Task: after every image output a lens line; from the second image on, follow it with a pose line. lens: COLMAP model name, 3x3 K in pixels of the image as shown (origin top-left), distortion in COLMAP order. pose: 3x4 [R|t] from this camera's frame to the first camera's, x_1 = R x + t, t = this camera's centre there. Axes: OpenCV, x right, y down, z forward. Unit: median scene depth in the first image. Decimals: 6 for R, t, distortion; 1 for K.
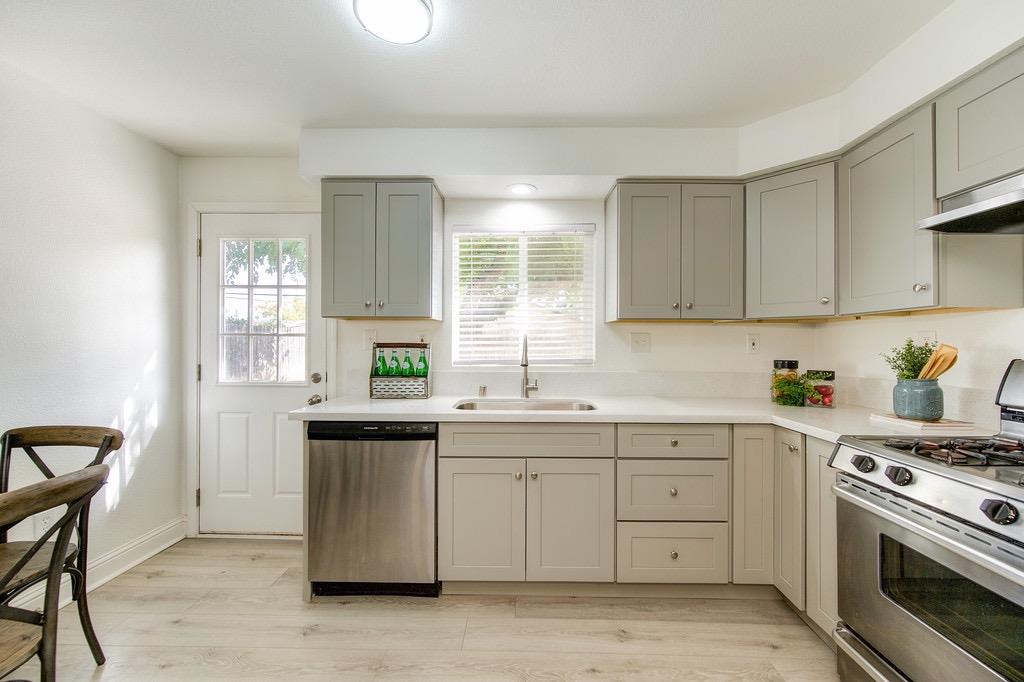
lens RADIAL K [[407.9, 0, 518.7], [0, 407.9, 341.2], [0, 0, 1]] dist [0.000619, 0.000344]
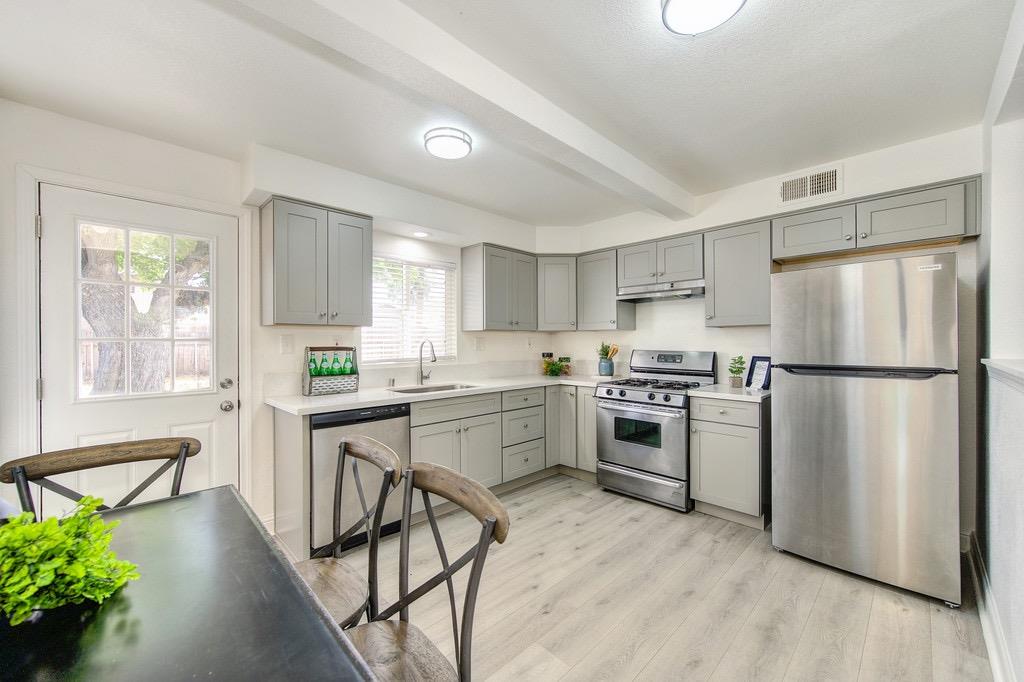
lens RADIAL K [[402.9, 0, 518.7], [0, 402.9, 341.0], [0, 0, 1]] dist [0.001588, 0.000127]
pose [[0.698486, -0.005572, 0.715602, -0.797006], [0.000196, 0.999971, 0.007594, -0.022237], [-0.715623, -0.005164, 0.698467, -0.207646]]
